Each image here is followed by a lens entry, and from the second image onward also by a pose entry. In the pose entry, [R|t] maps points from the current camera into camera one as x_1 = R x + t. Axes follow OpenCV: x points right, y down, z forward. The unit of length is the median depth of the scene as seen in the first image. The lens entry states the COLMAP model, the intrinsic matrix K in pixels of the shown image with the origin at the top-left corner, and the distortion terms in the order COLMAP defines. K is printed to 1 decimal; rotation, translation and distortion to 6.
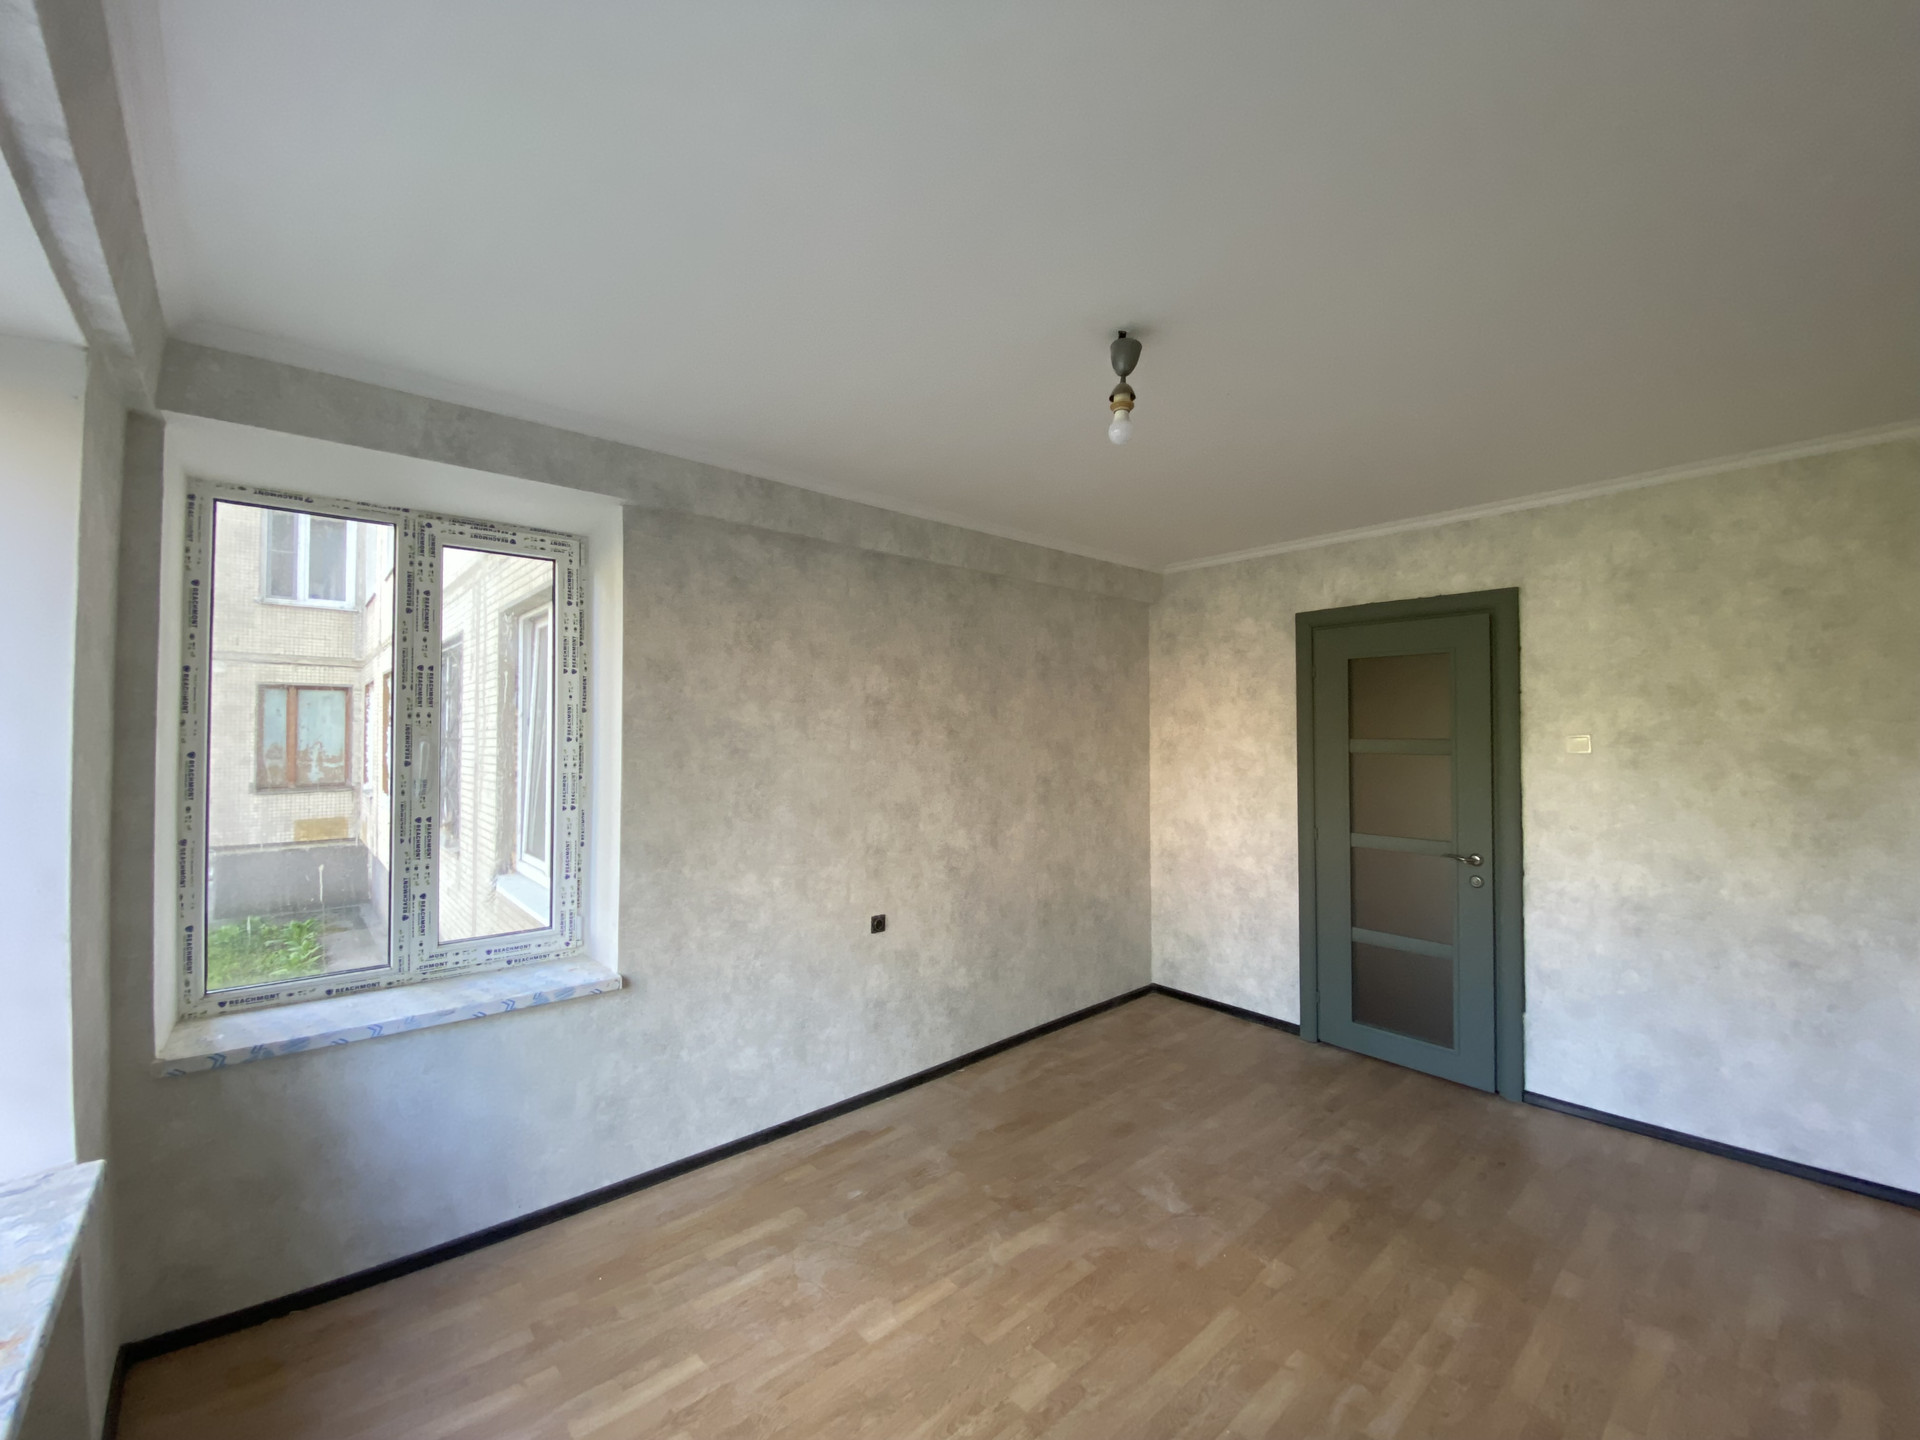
lens RADIAL K [[771.7, 0, 960.0], [0, 771.7, 720.0], [0, 0, 1]] dist [0.056002, -0.043468]
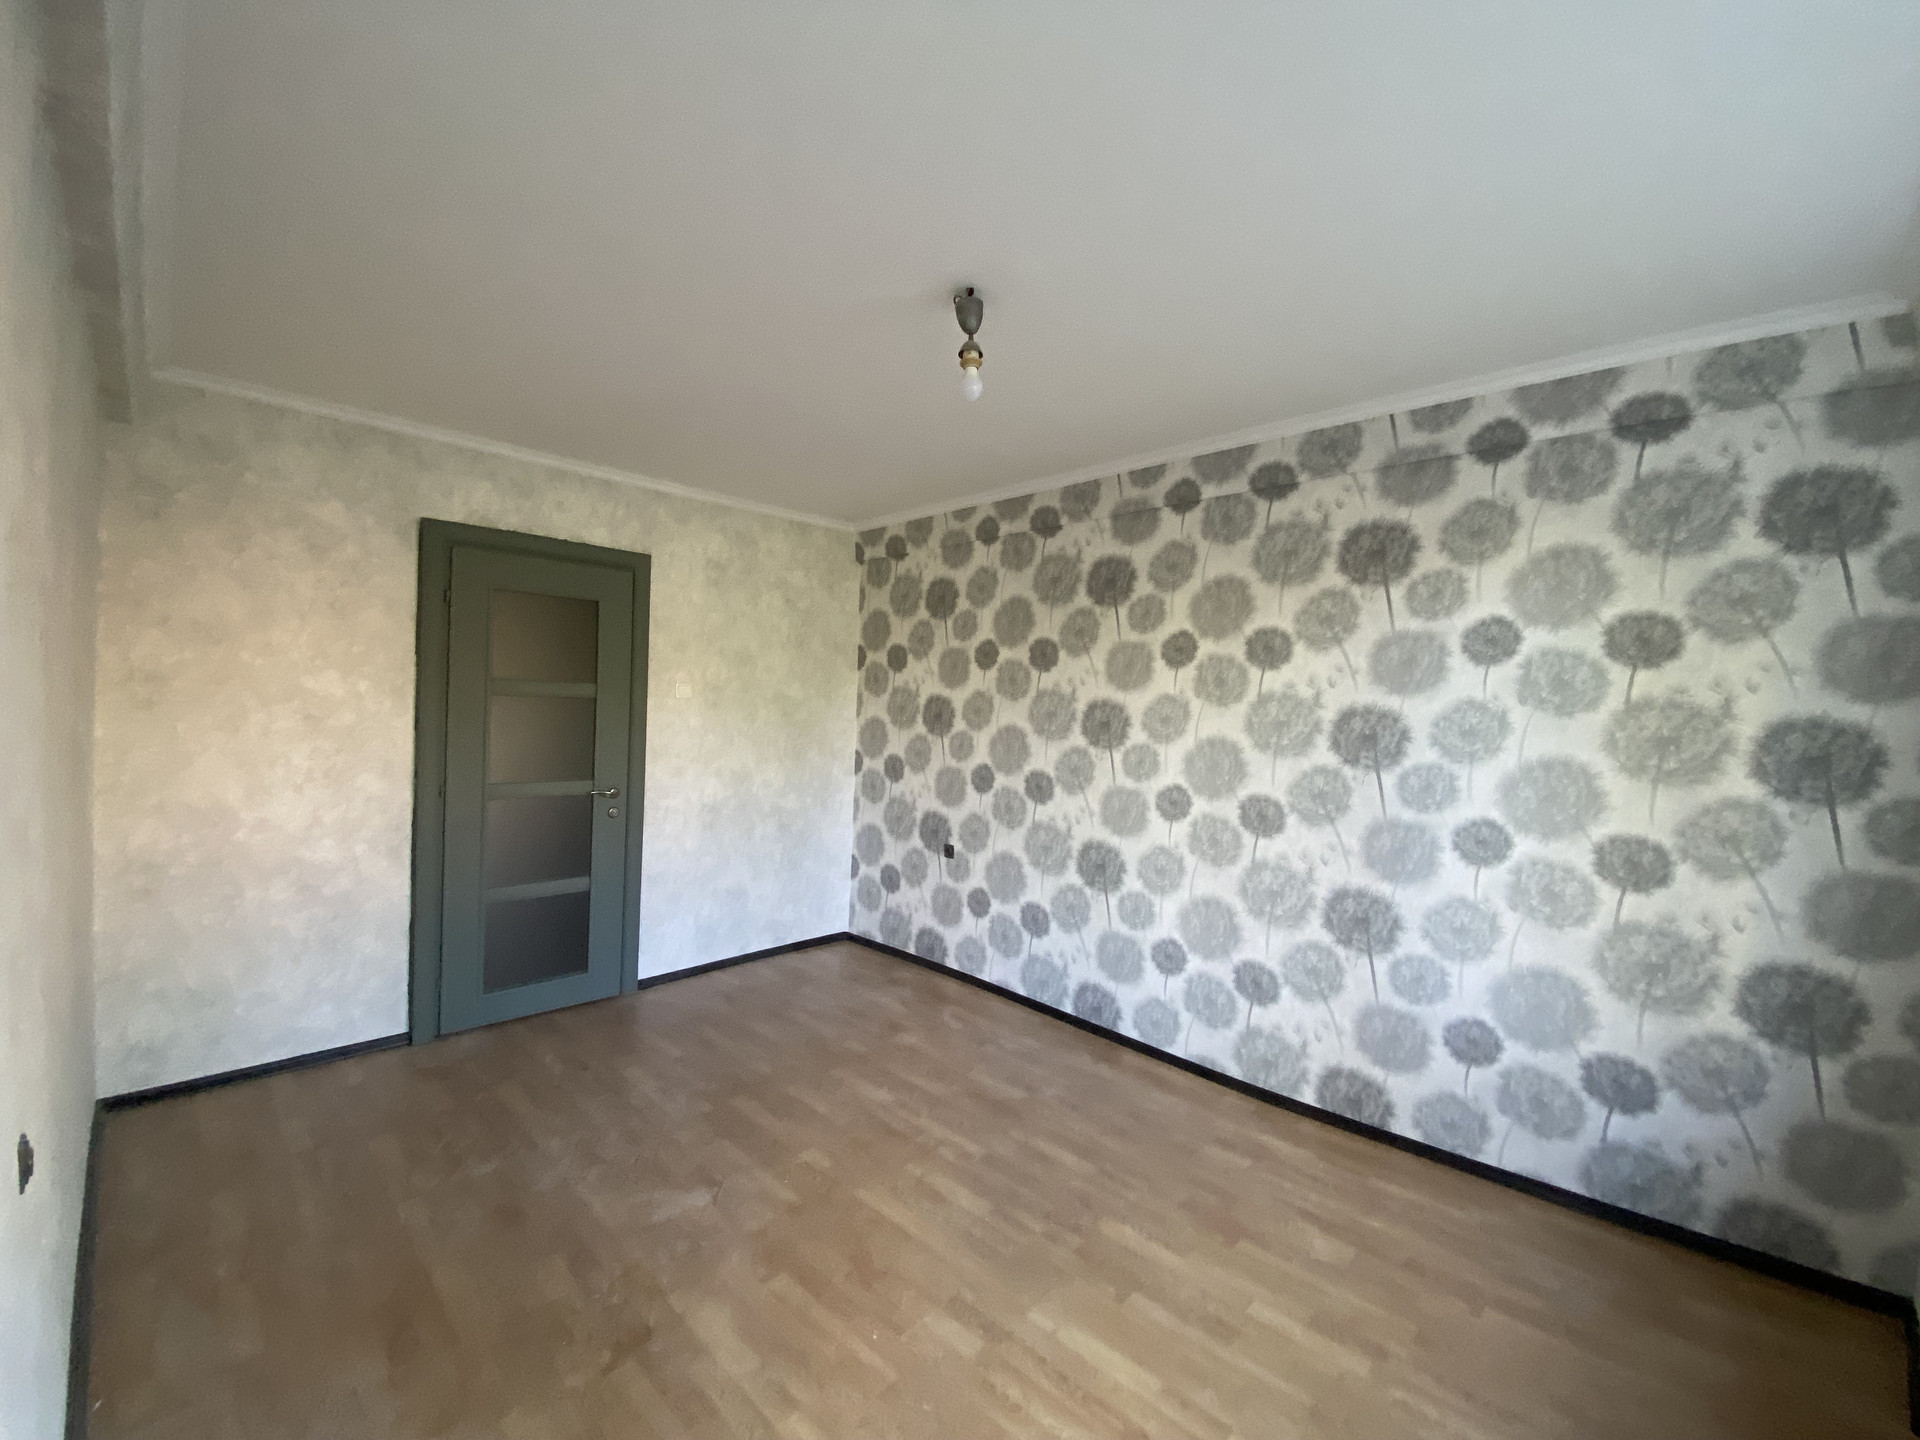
lens RADIAL K [[771.7, 0, 960.0], [0, 771.7, 720.0], [0, 0, 1]] dist [0.056002, -0.043468]
pose [[-0.073943, -0.021328, 0.997034, -0.591470], [-0.050499, 0.998569, 0.017616, 0.039457], [-0.995983, -0.049047, -0.074914, 0.747057]]
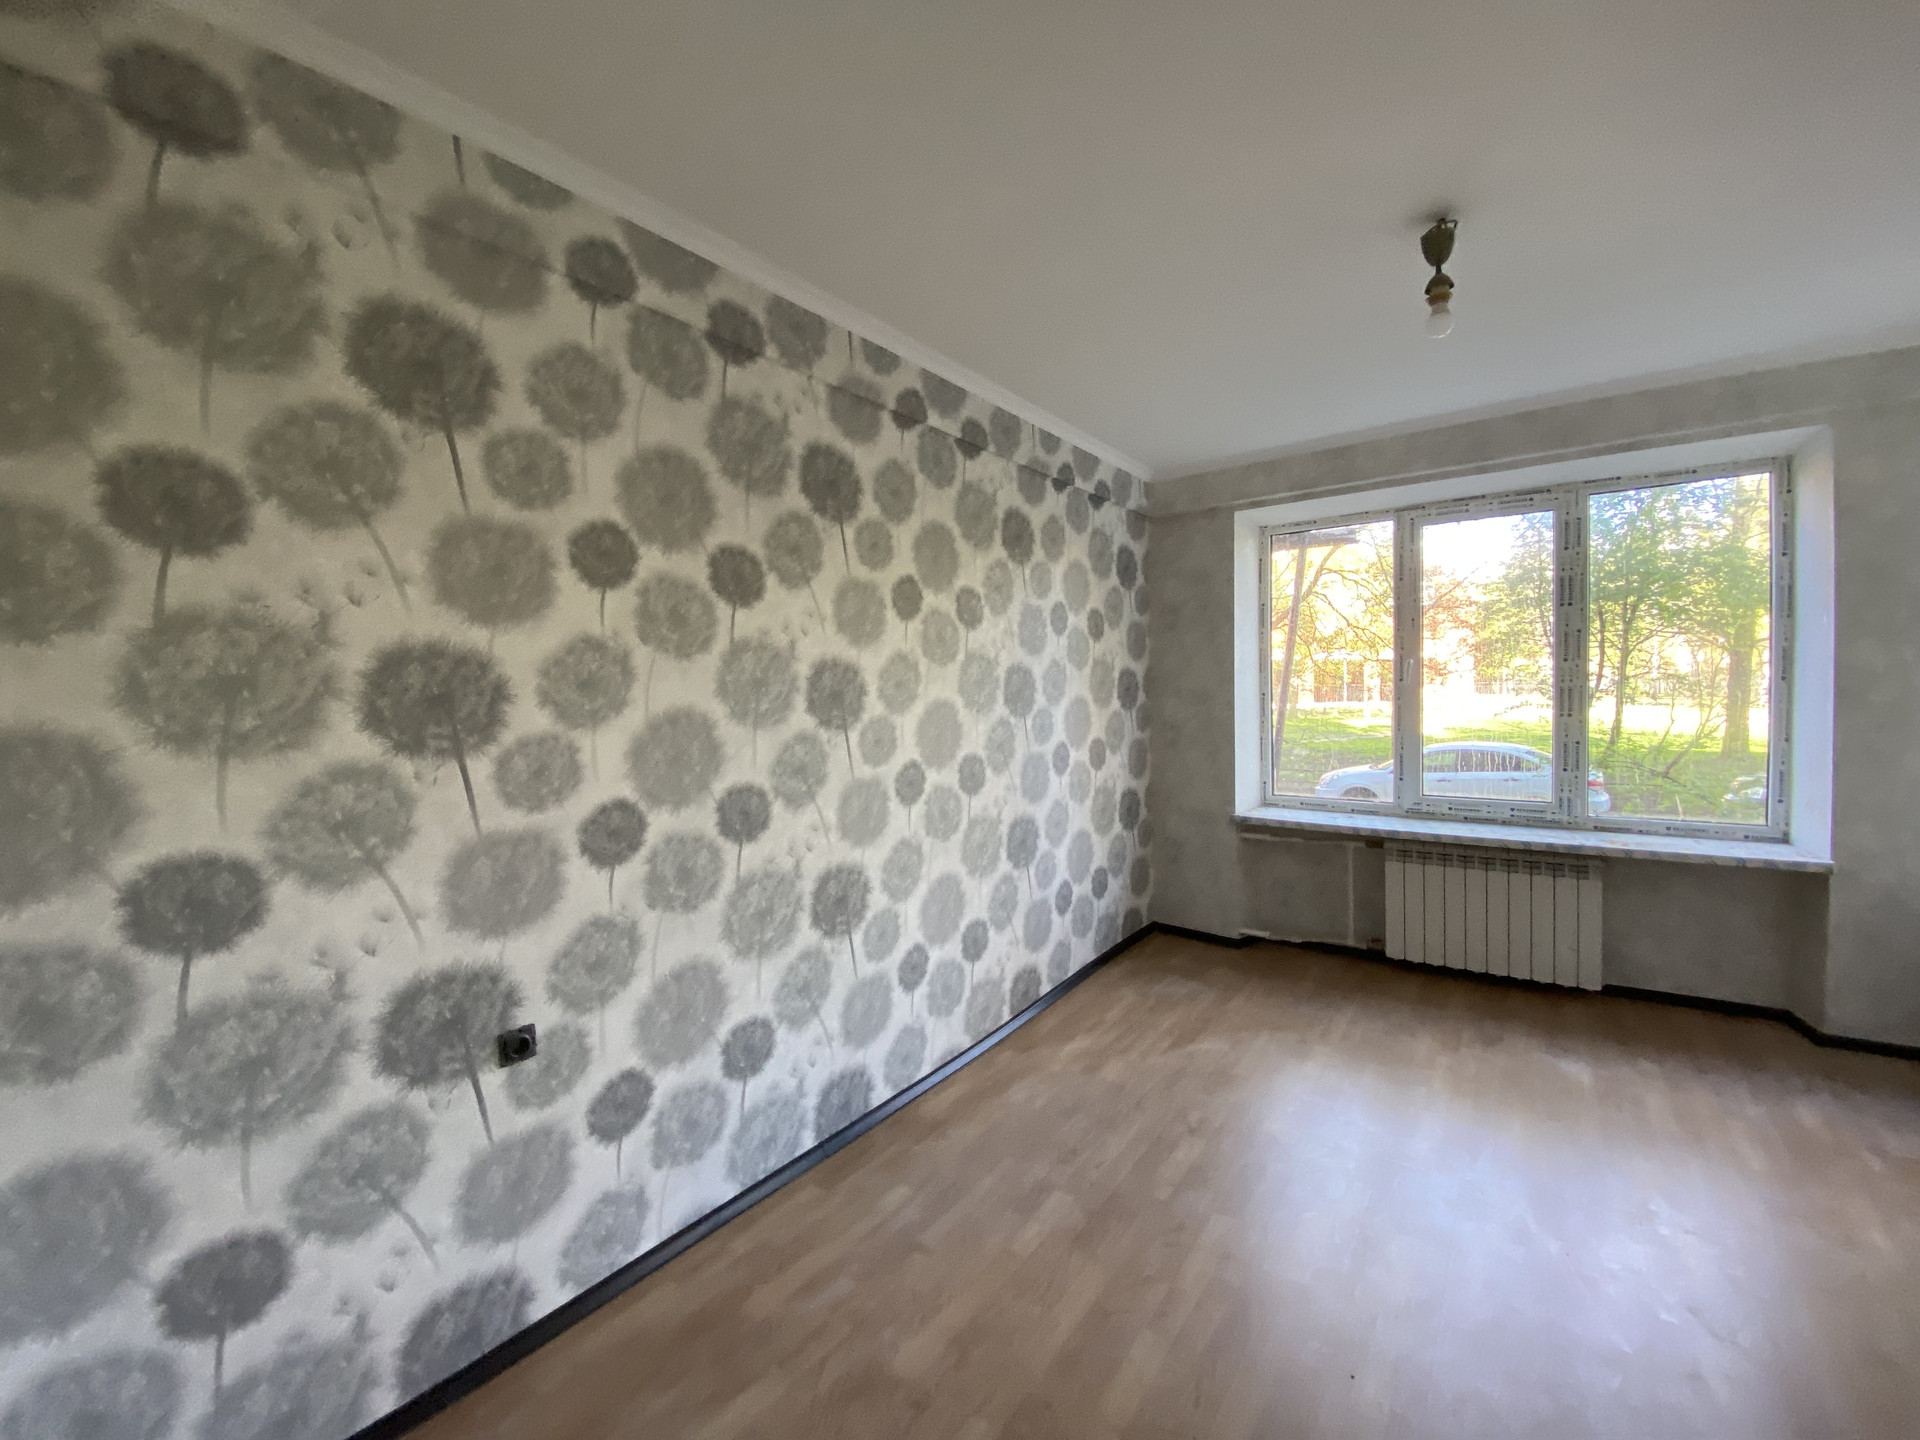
lens RADIAL K [[771.7, 0, 960.0], [0, 771.7, 720.0], [0, 0, 1]] dist [0.056002, -0.043468]
pose [[-0.978460, 0.030473, -0.204175, 0.722830], [0.026927, 0.999435, 0.020121, 0.072744], [0.204672, 0.014189, -0.978728, 1.306647]]
